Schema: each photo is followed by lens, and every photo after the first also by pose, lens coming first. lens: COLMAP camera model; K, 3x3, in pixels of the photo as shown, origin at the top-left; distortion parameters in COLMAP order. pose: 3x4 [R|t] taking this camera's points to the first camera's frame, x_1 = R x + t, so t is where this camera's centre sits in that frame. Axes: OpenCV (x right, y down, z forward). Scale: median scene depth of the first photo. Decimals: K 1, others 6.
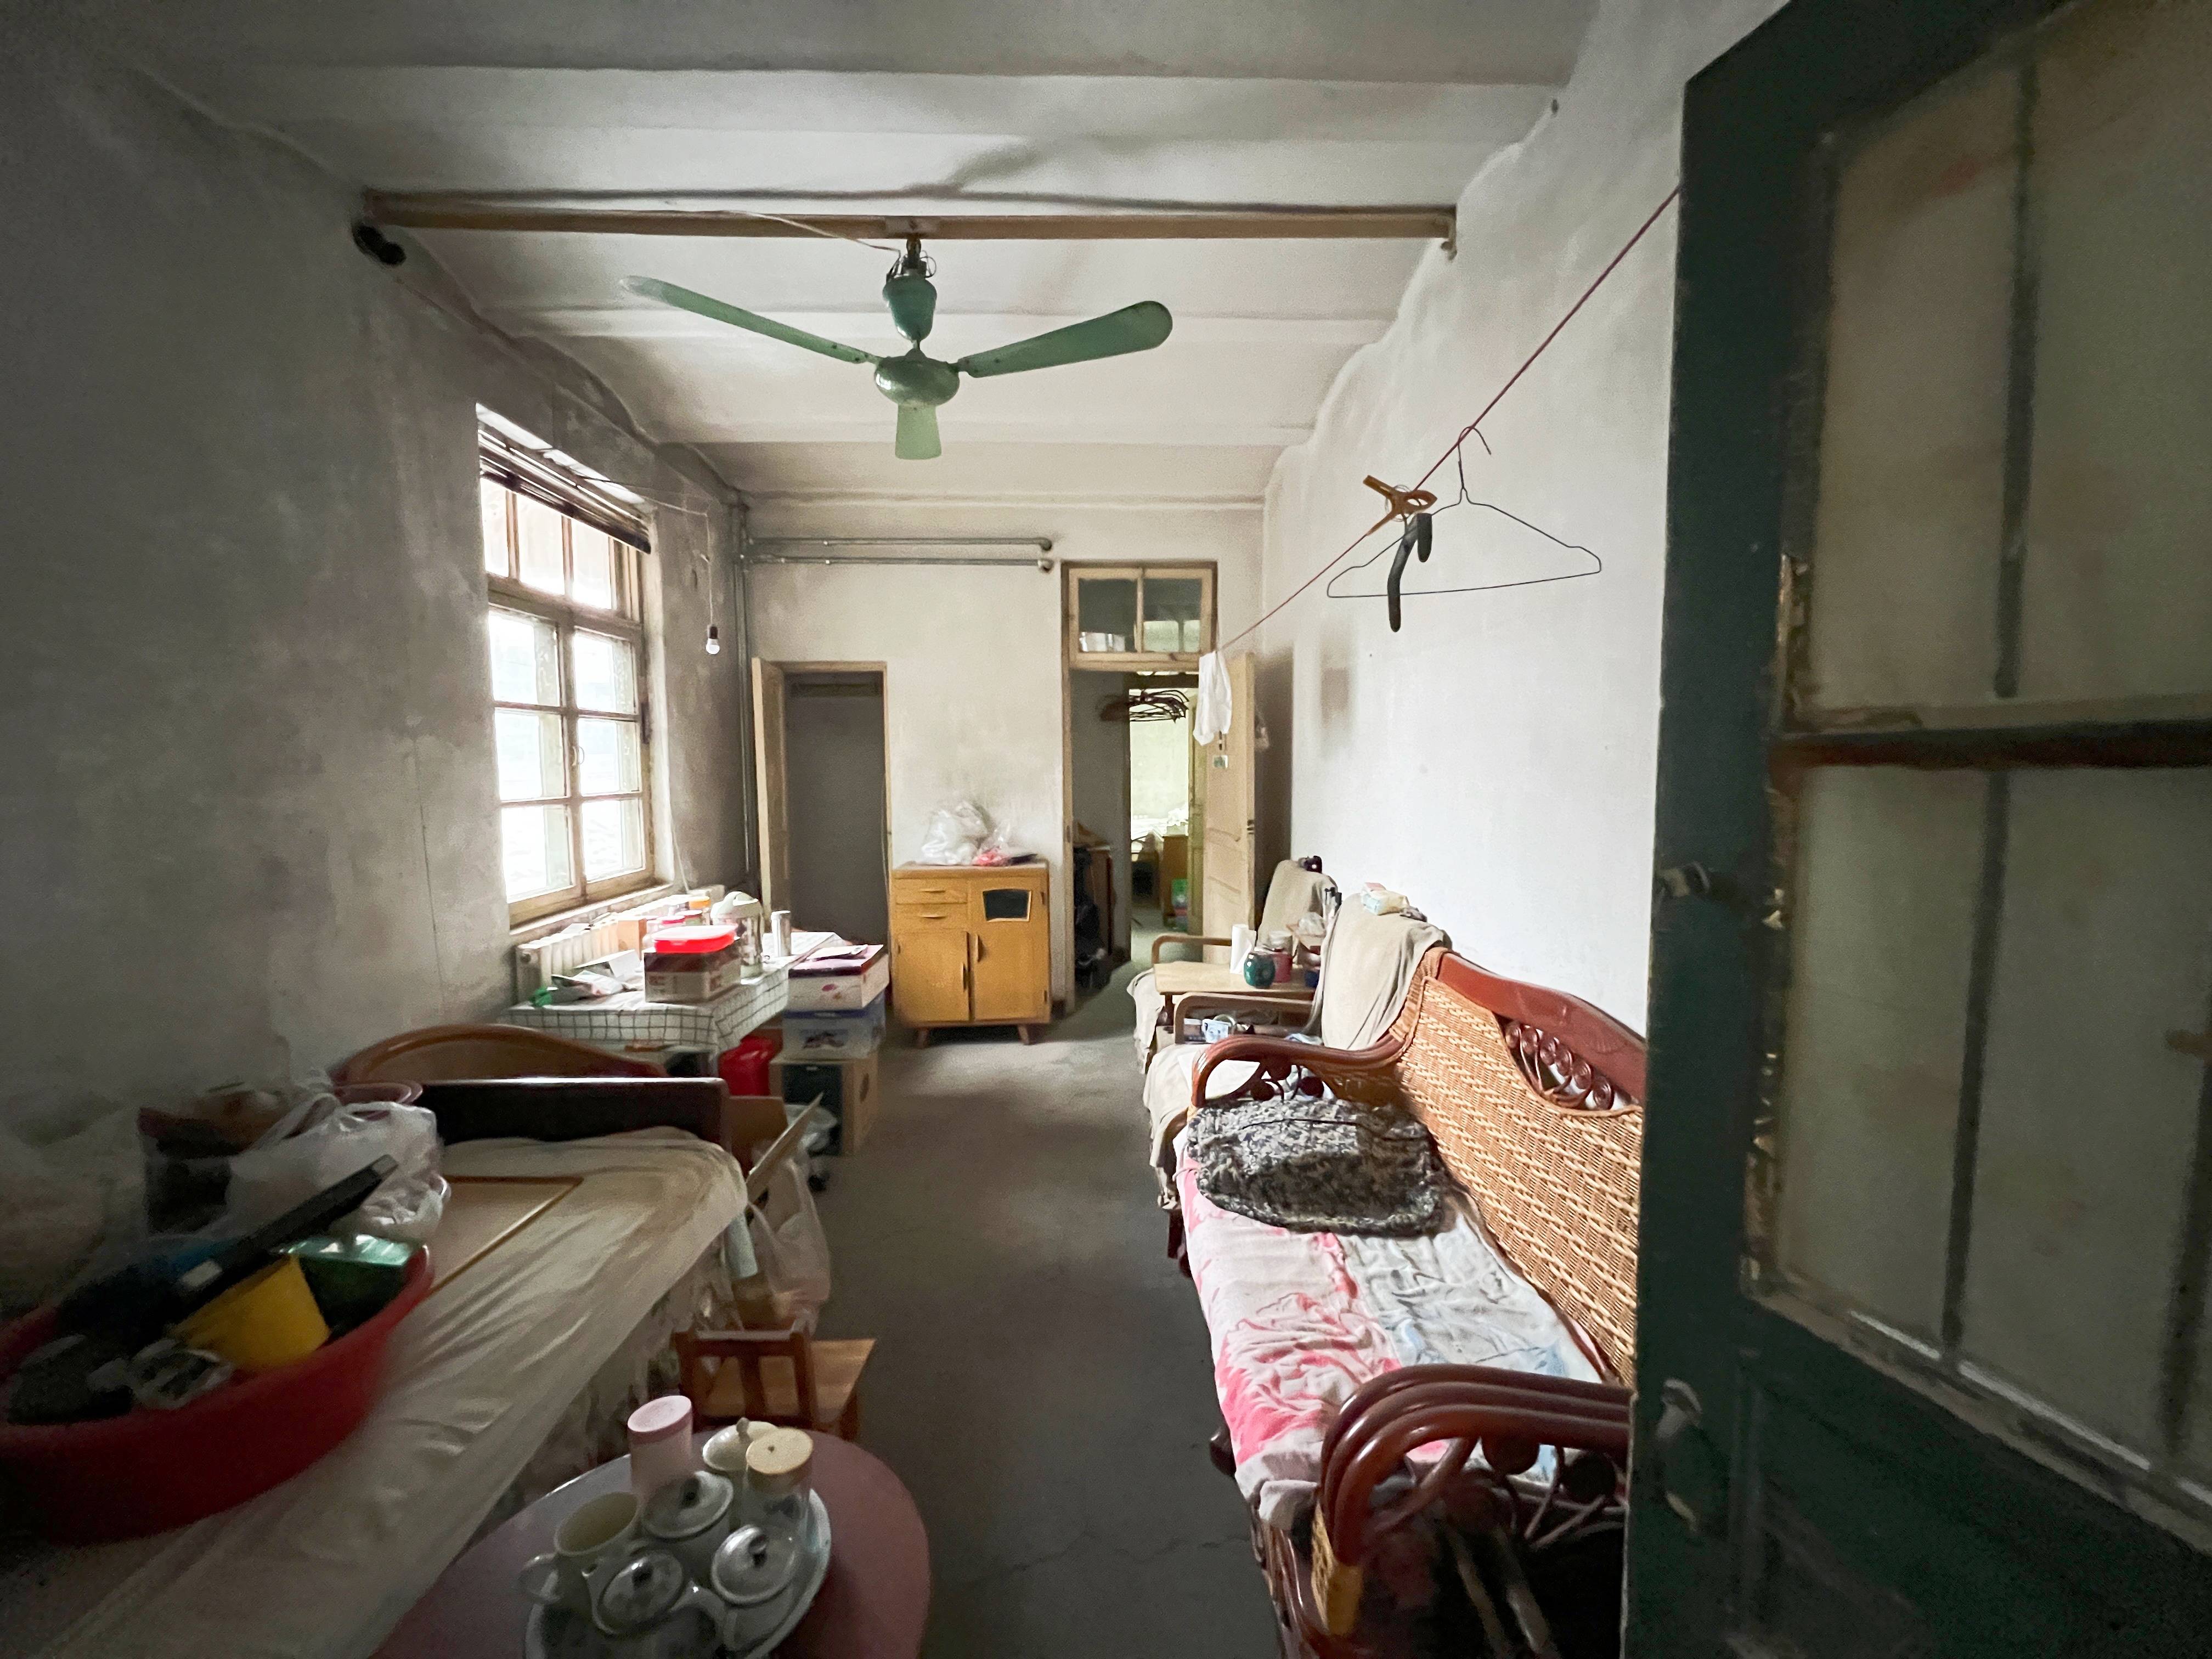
lens RADIAL K [[878.6, 0, 1105.1], [0, 878.6, 824.1], [0, 0, 1]] dist [-0.000051, 0.000149]
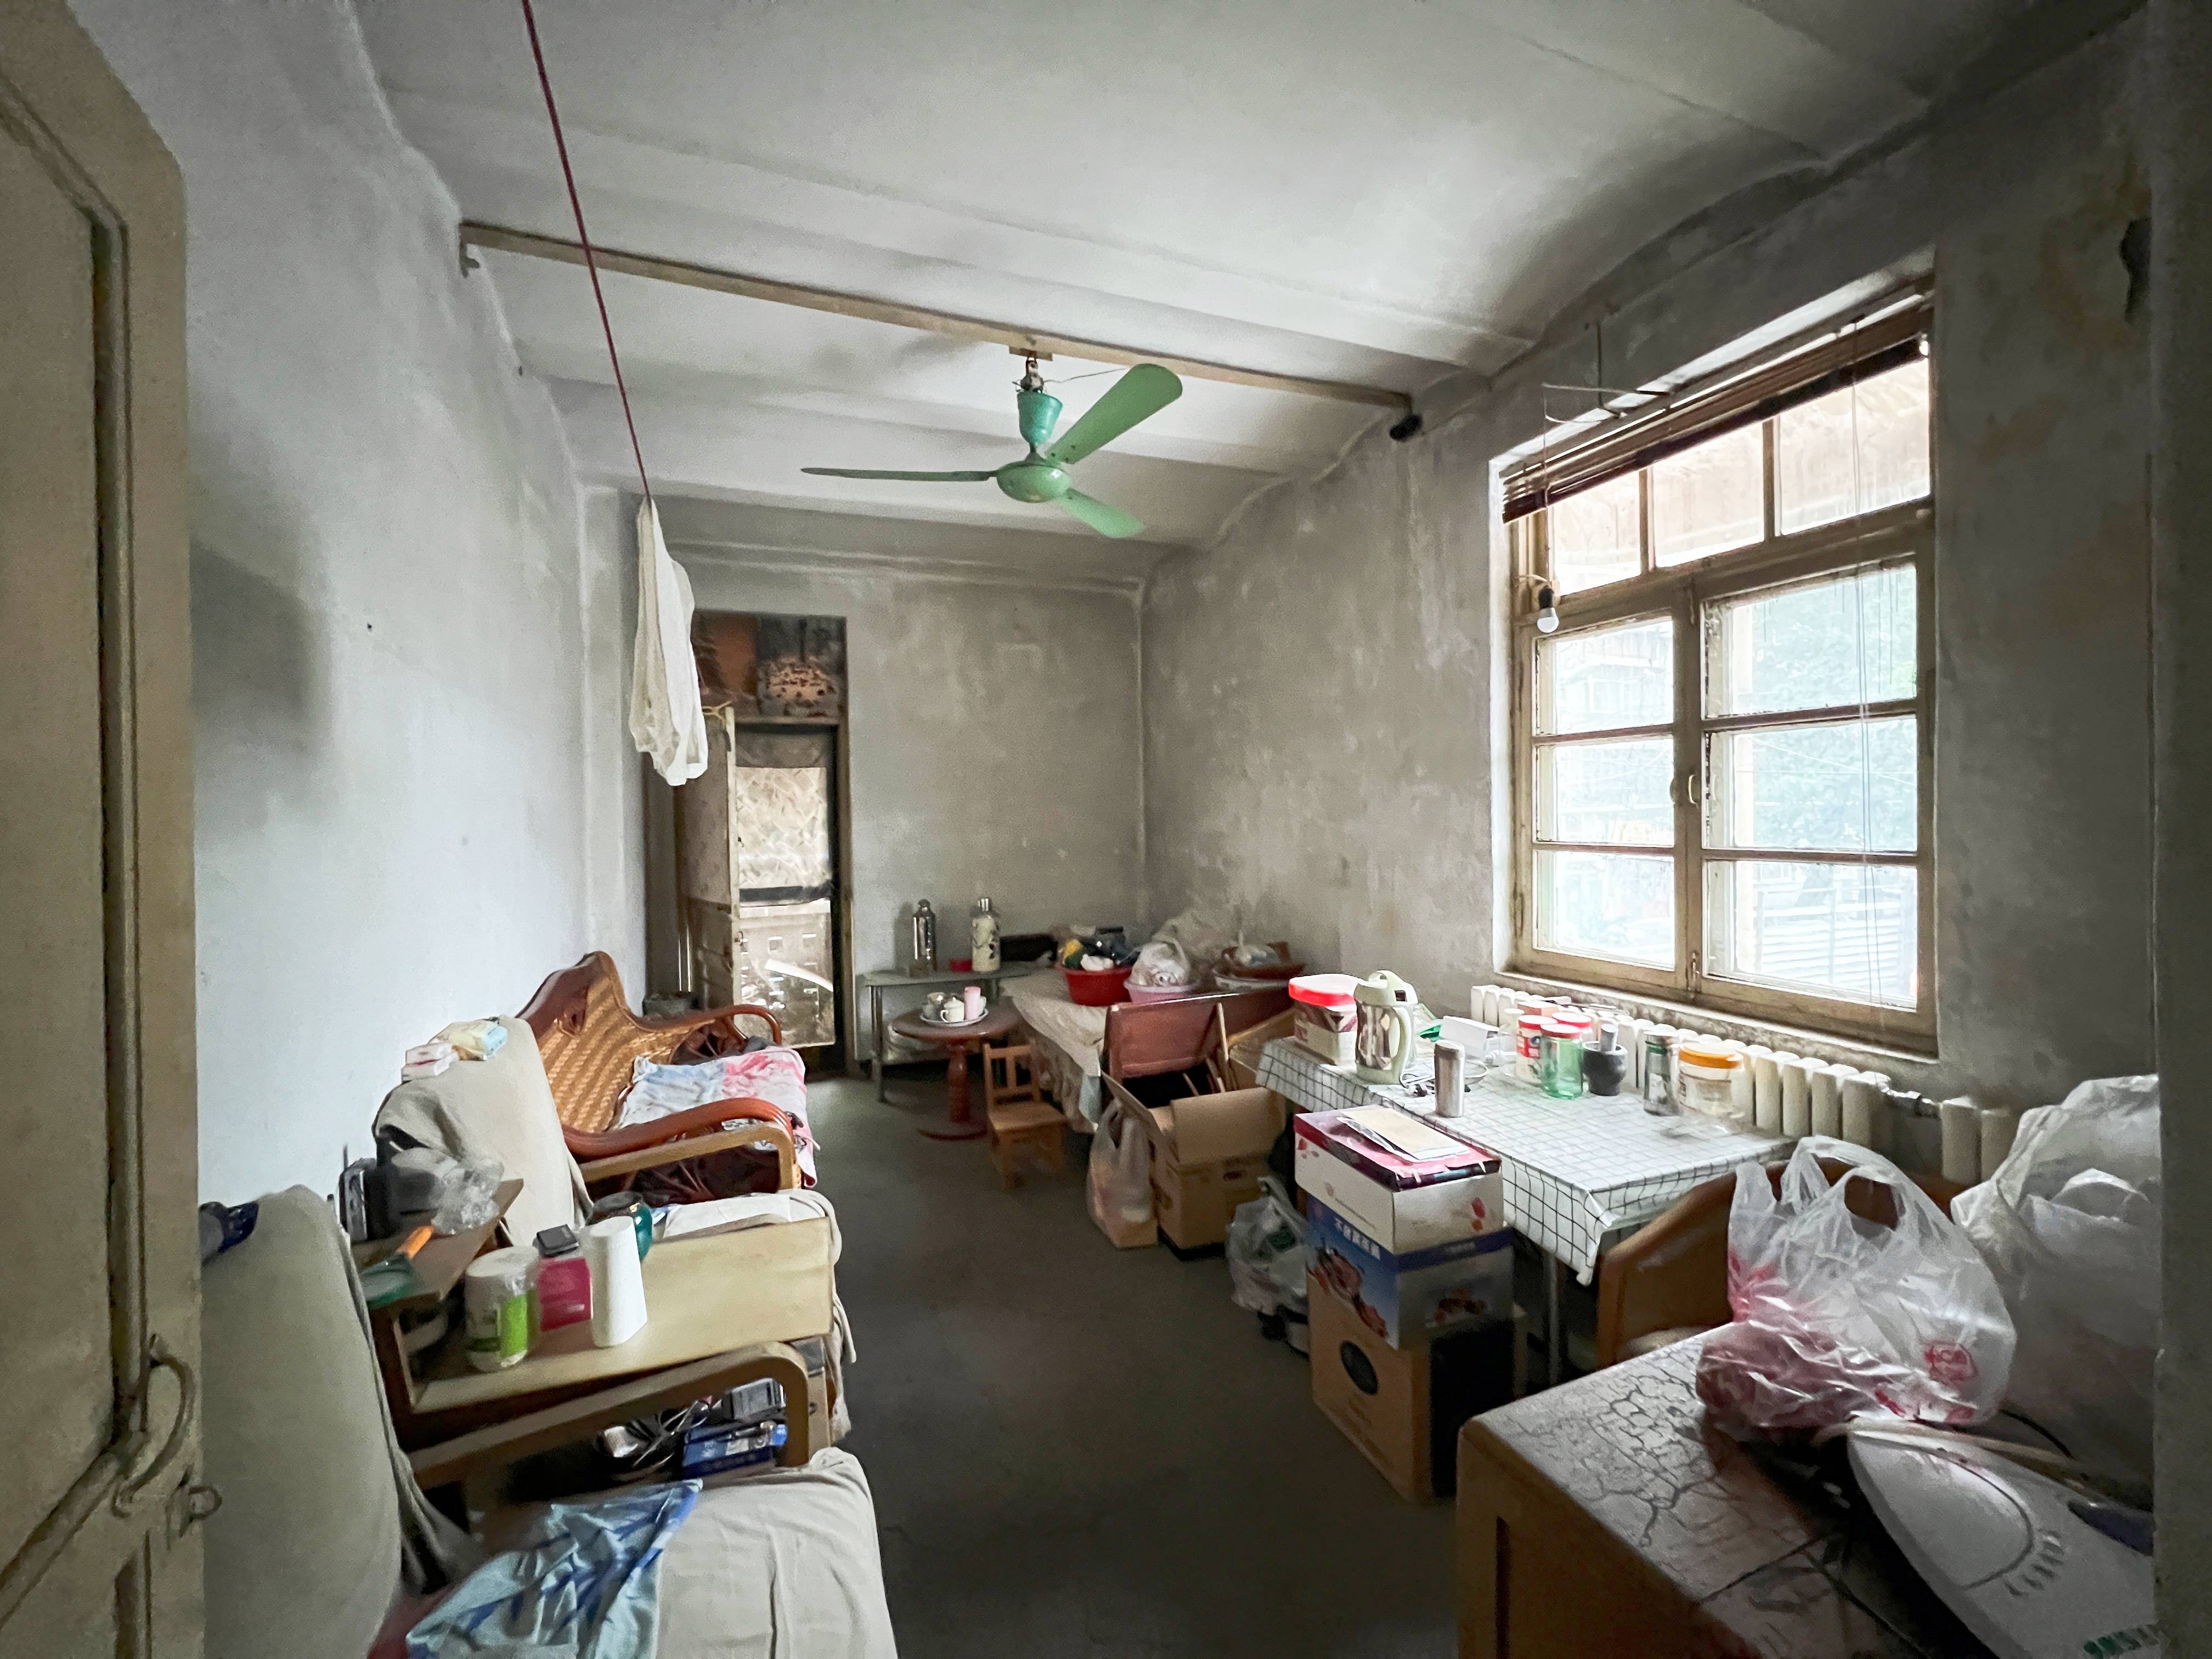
lens RADIAL K [[878.6, 0, 1100.0], [0, 878.6, 821.1], [0, 0, 1]] dist [-0.000051, 0.000149]
pose [[-0.938650, 0.031580, -0.343423, 0.108732], [0.003140, 0.996540, 0.083056, -0.156259], [0.344858, 0.076882, -0.935501, 2.085881]]
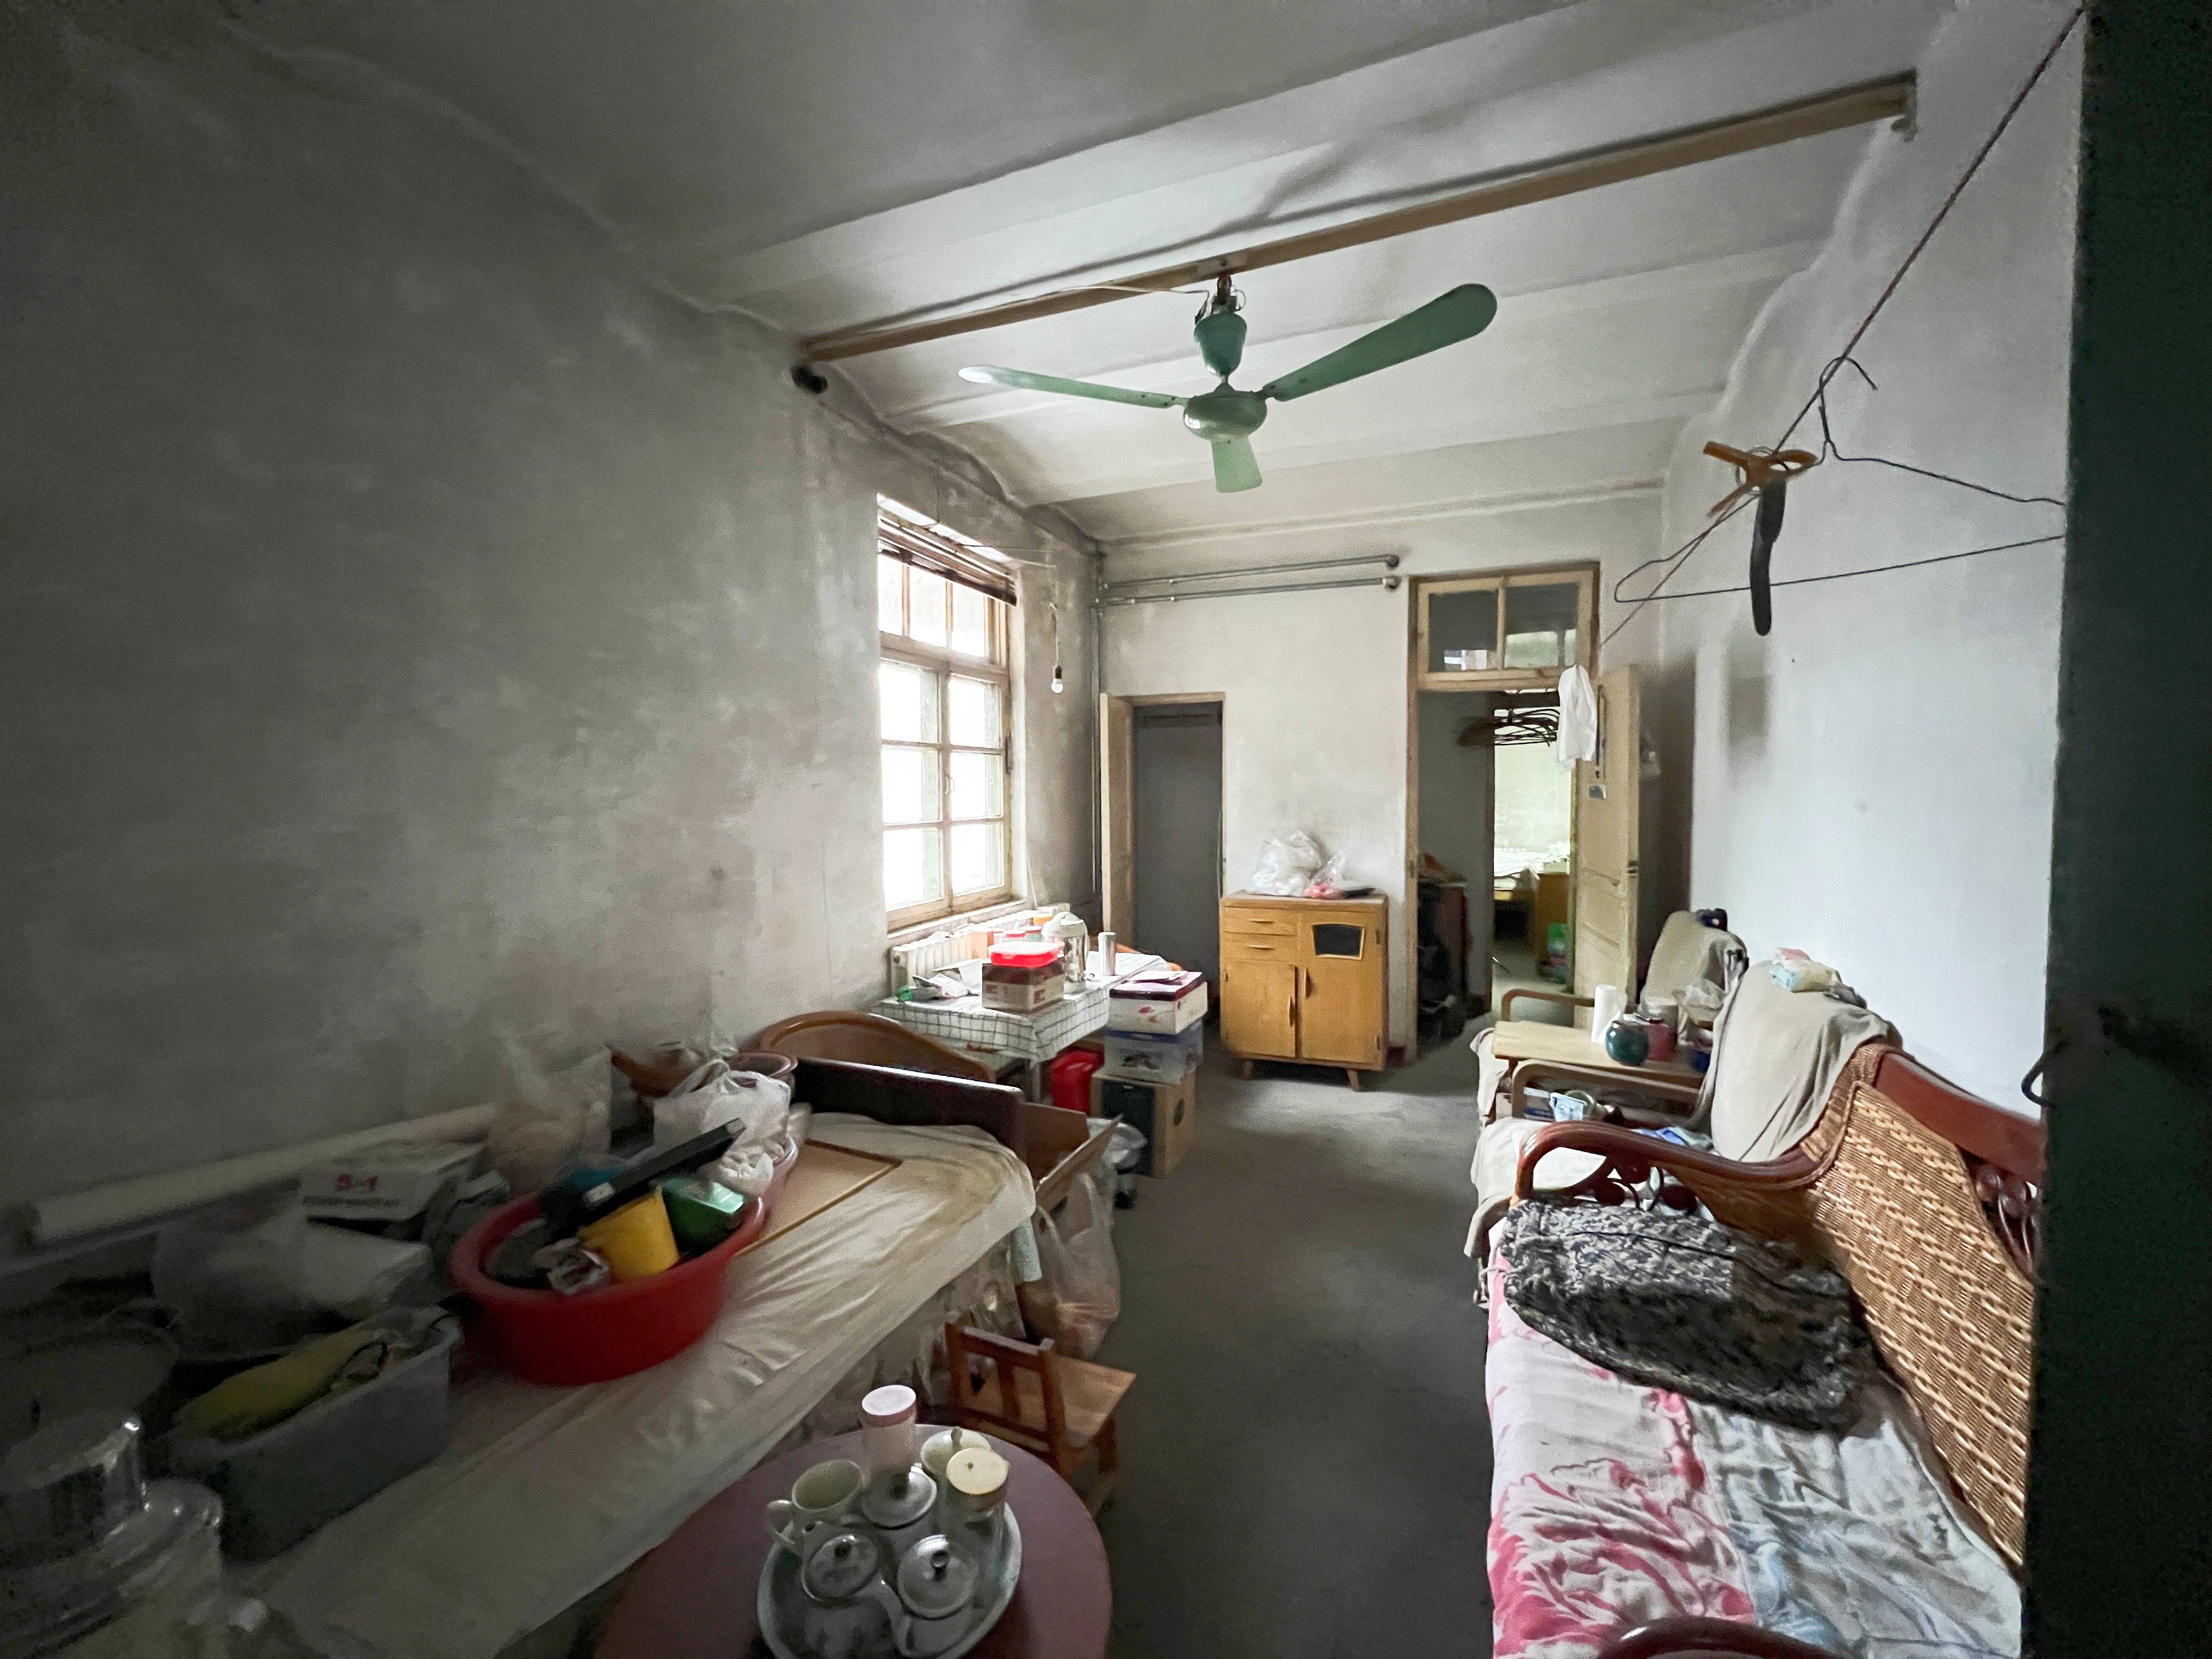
lens RADIAL K [[878.6, 0, 1110.1], [0, 878.6, 823.9], [0, 0, 1]] dist [-0.000051, 0.000149]
pose [[0.915674, 0.019527, -0.401447, 0.078091], [-0.030753, 0.999295, -0.021538, -0.012191], [0.400743, 0.032067, 0.915629, 0.043632]]
